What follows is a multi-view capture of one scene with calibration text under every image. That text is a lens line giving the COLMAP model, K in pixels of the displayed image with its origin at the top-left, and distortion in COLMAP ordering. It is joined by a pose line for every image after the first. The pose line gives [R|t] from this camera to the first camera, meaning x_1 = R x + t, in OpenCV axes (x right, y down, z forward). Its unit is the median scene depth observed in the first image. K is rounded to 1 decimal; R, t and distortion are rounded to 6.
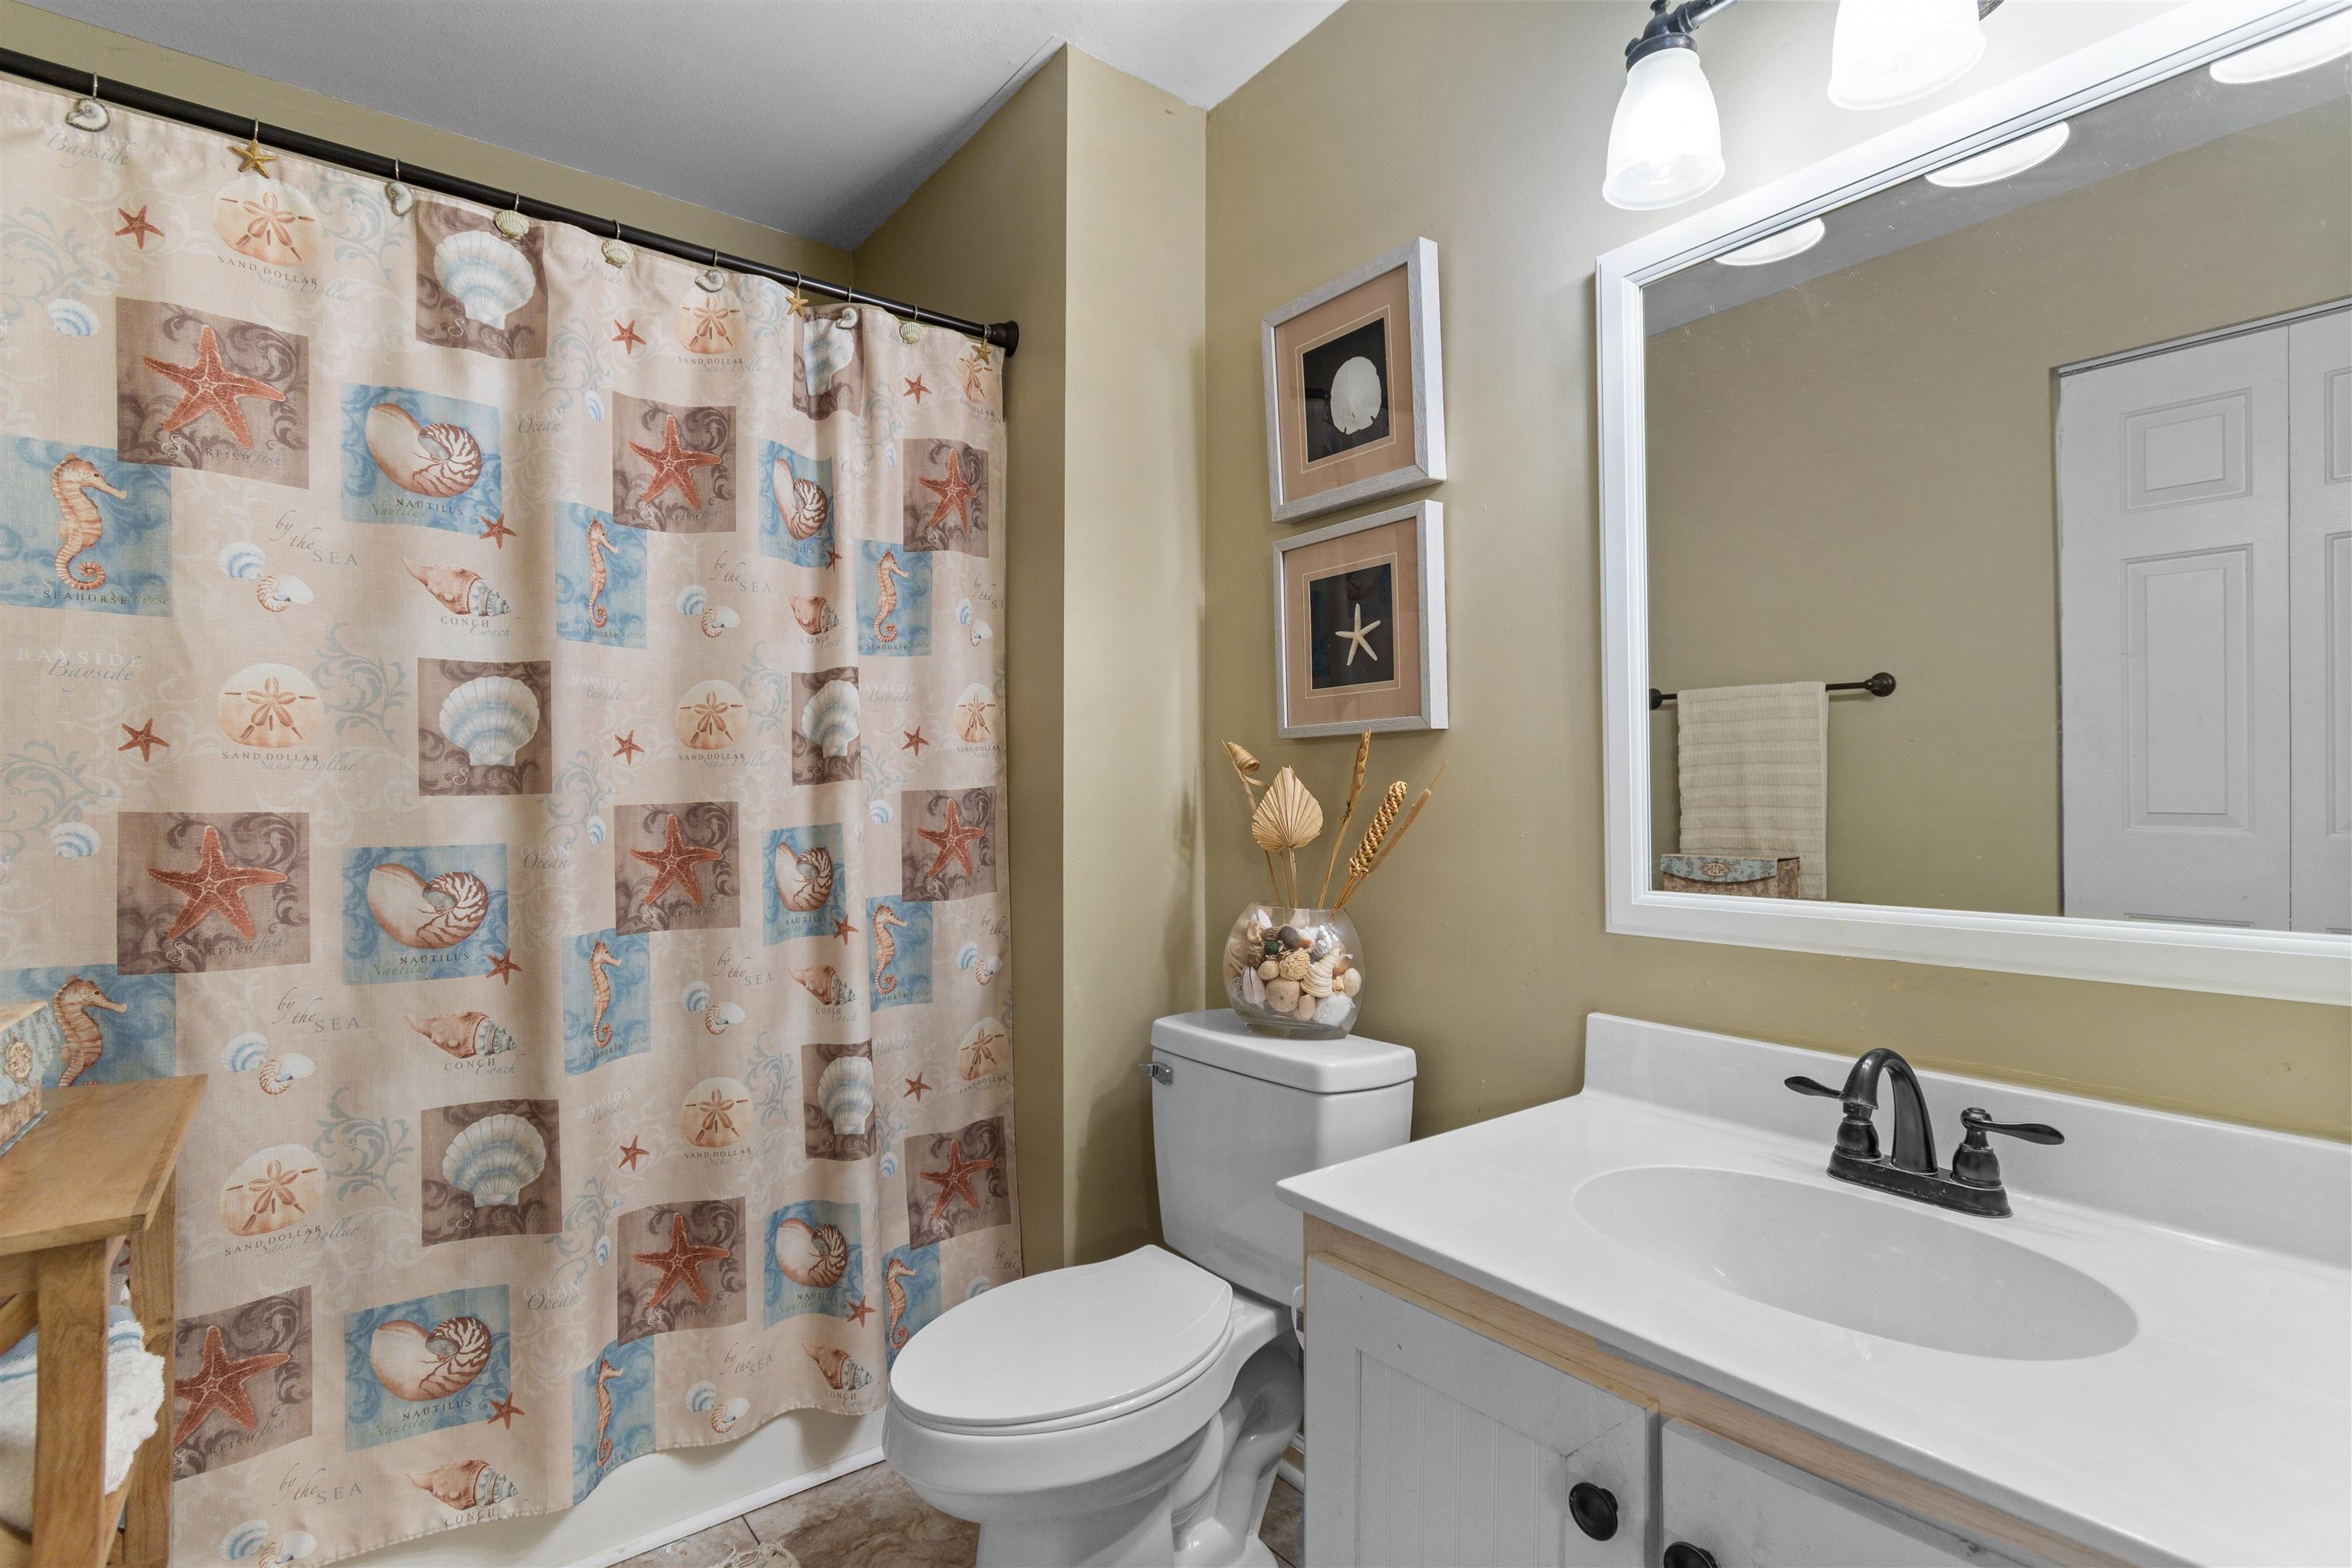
lens RADIAL K [[1124.9, 0, 1175.3], [0, 1124.9, 790.6], [0, 0, 1]] dist [-0.001123, -0.000618]
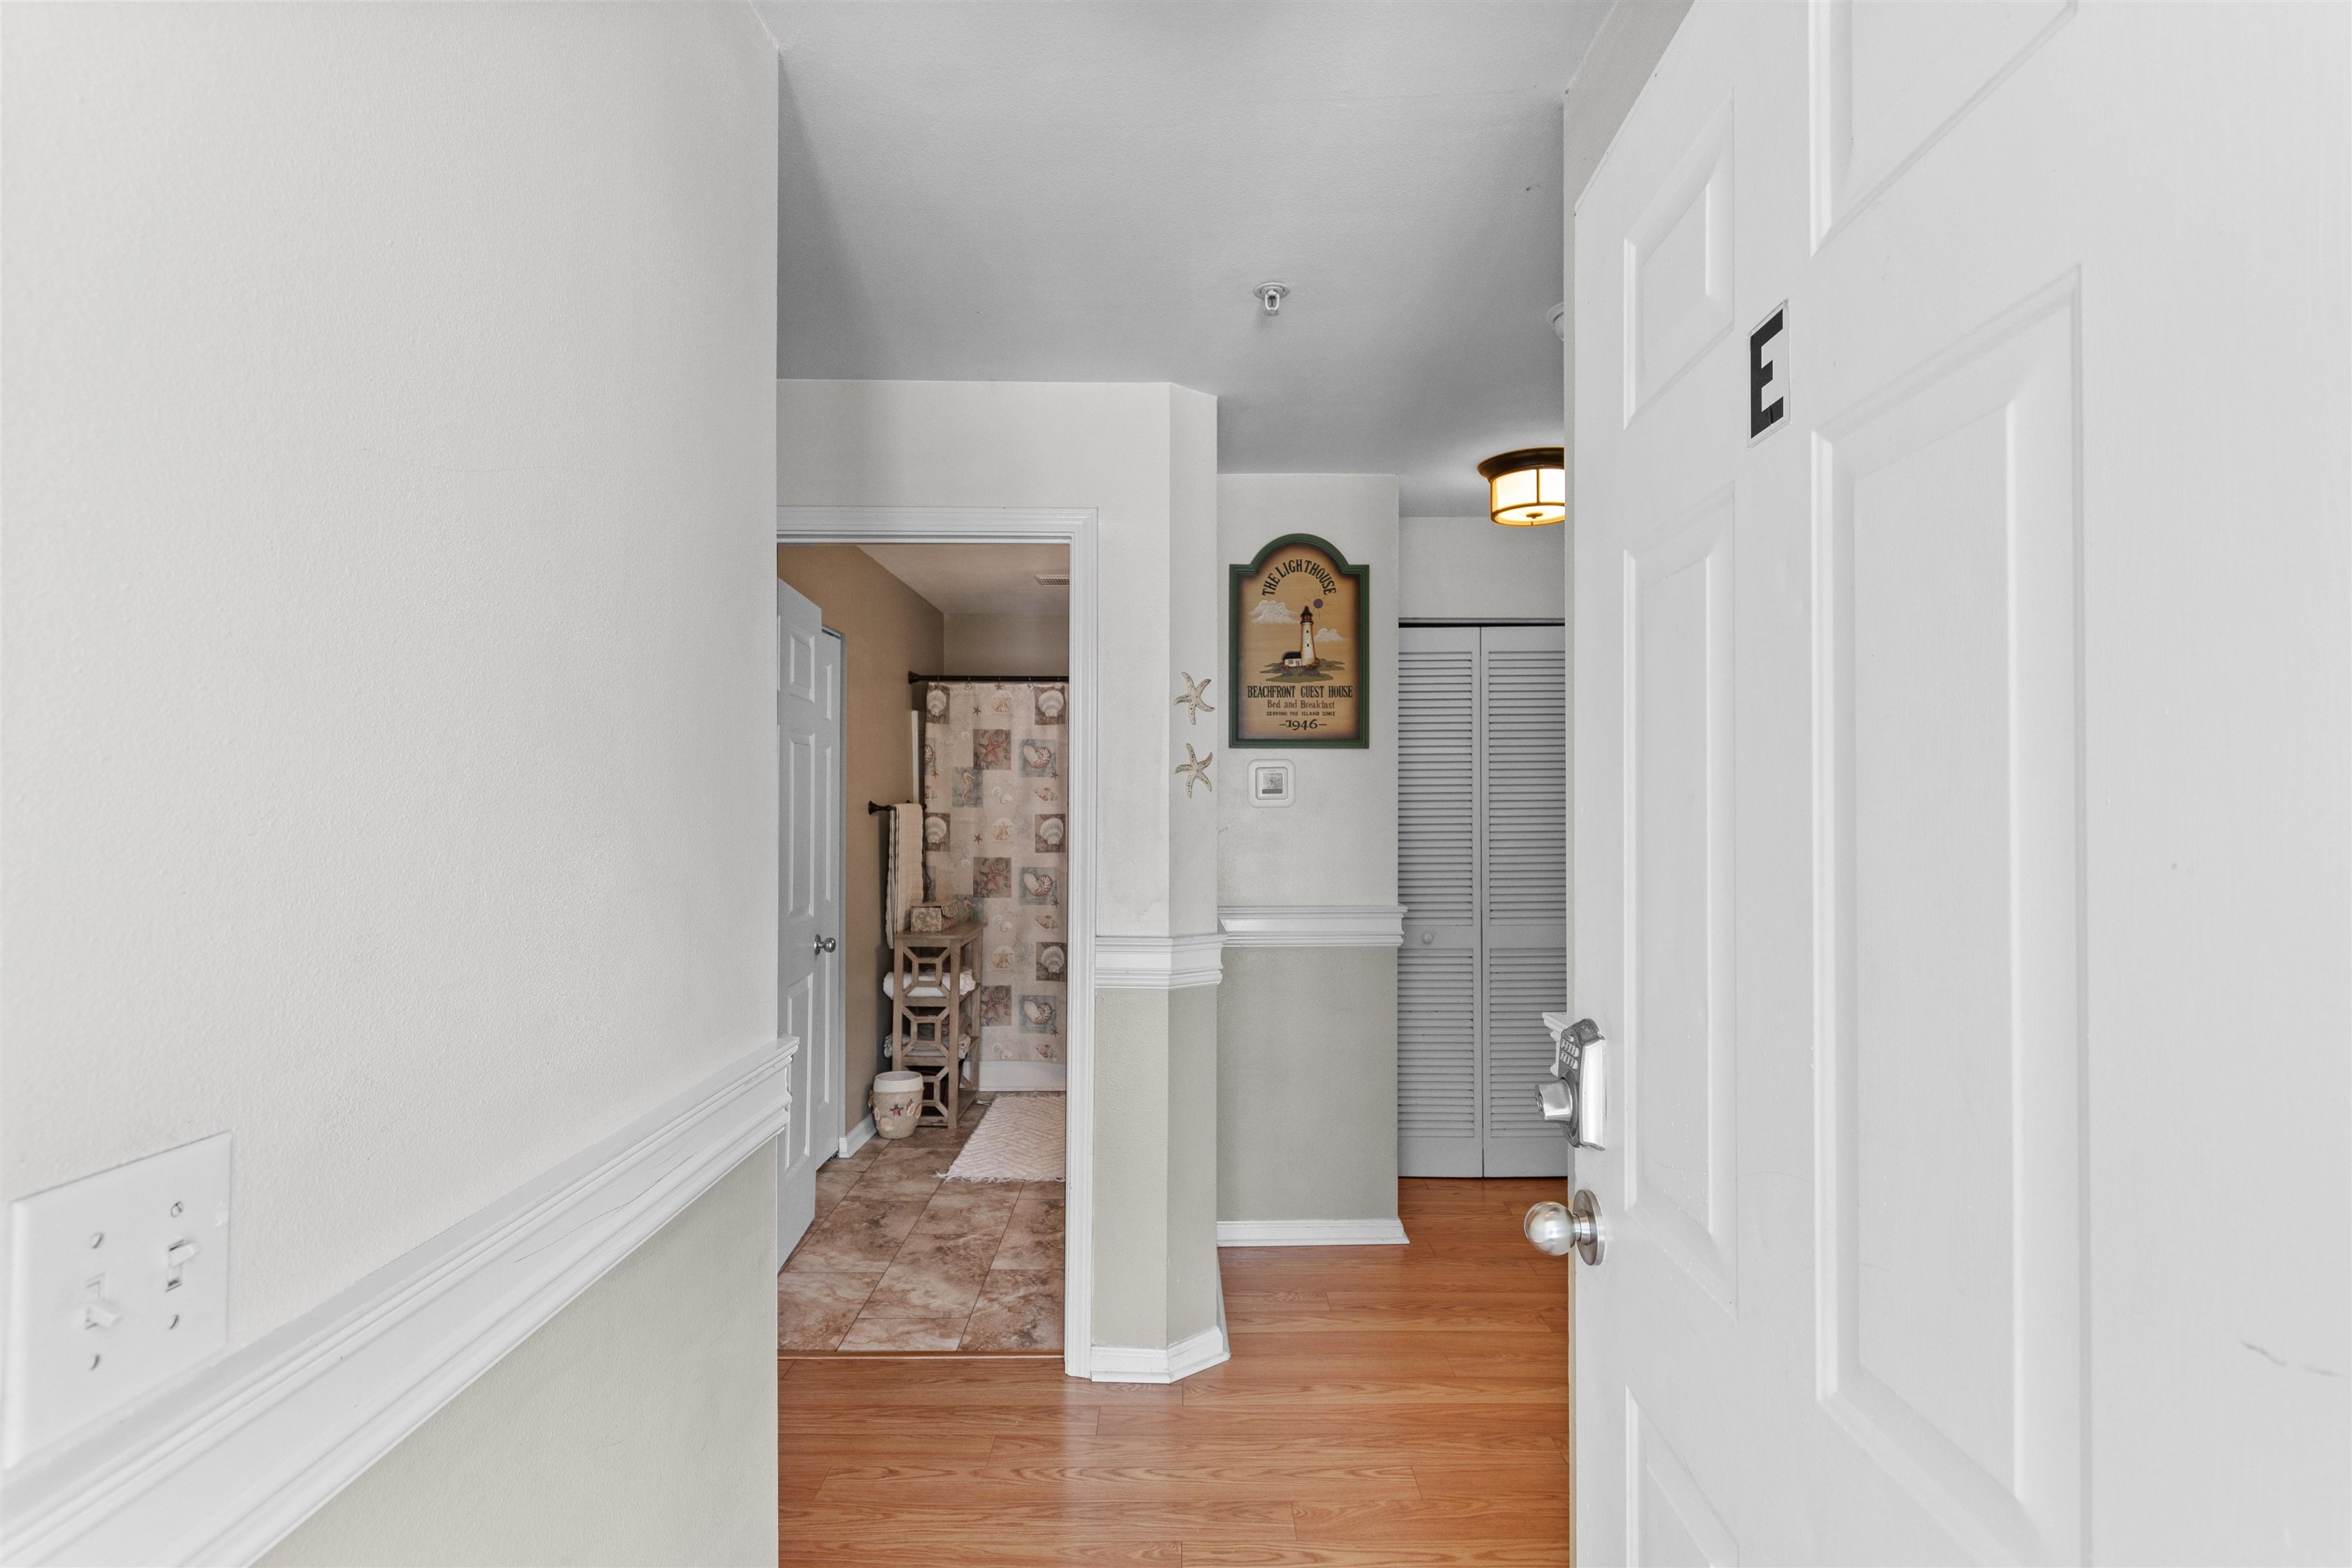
lens RADIAL K [[1110.8, 0, 1183.1], [0, 1110.8, 803.1], [0, 0, 1]] dist [0.001841, 0.000456]
pose [[0.784388, 0.001628, -0.620268, 1.880720], [-0.002283, 0.999997, -0.000262, -0.154104], [0.620266, 0.001622, 0.784390, -1.472166]]
